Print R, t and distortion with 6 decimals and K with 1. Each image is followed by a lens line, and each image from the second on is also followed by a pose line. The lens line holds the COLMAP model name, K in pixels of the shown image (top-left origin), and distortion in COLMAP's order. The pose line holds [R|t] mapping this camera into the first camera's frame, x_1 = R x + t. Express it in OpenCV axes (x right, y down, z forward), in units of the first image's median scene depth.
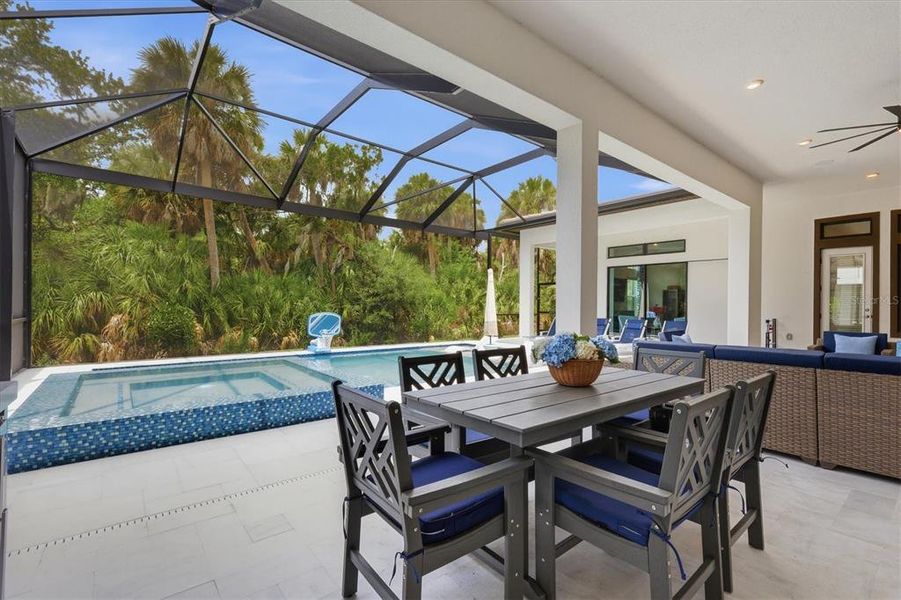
lens RADIAL K [[403.9, 0, 448.7], [0, 403.9, 302.4], [0, 0, 1]] dist [0.002422, -0.000339]
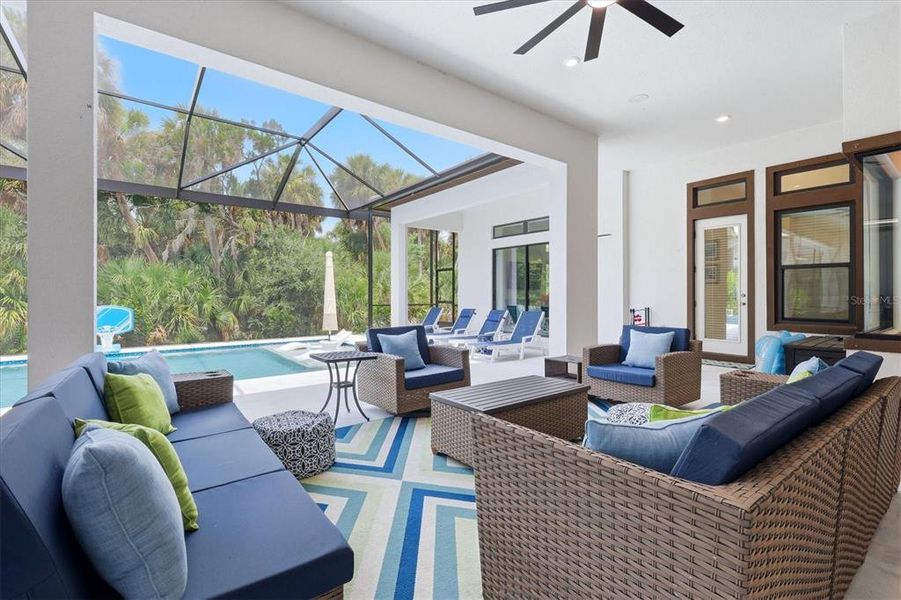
lens RADIAL K [[405.6, 0, 451.4], [0, 405.6, 291.8], [0, 0, 1]] dist [0.000545, -0.000245]
pose [[0.999689, -0.011023, -0.022348, 0.363785], [0.010996, 0.999939, -0.001343, 0.004797], [0.022362, 0.001097, 0.999749, 0.150020]]
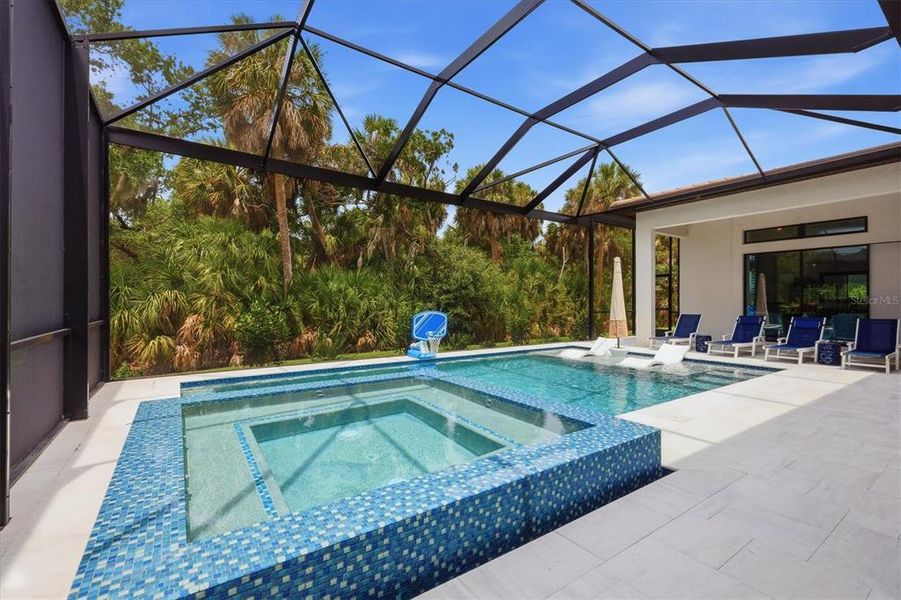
lens RADIAL K [[392.9, 0, 450.5], [0, 392.9, 300.0], [0, 0, 1]] dist [0.000473, 0.000370]
pose [[0.997112, -0.009550, -0.075341, -0.173209], [0.009555, 0.999954, -0.000295, 0.002245], [0.075340, -0.000426, 0.997158, 0.158627]]
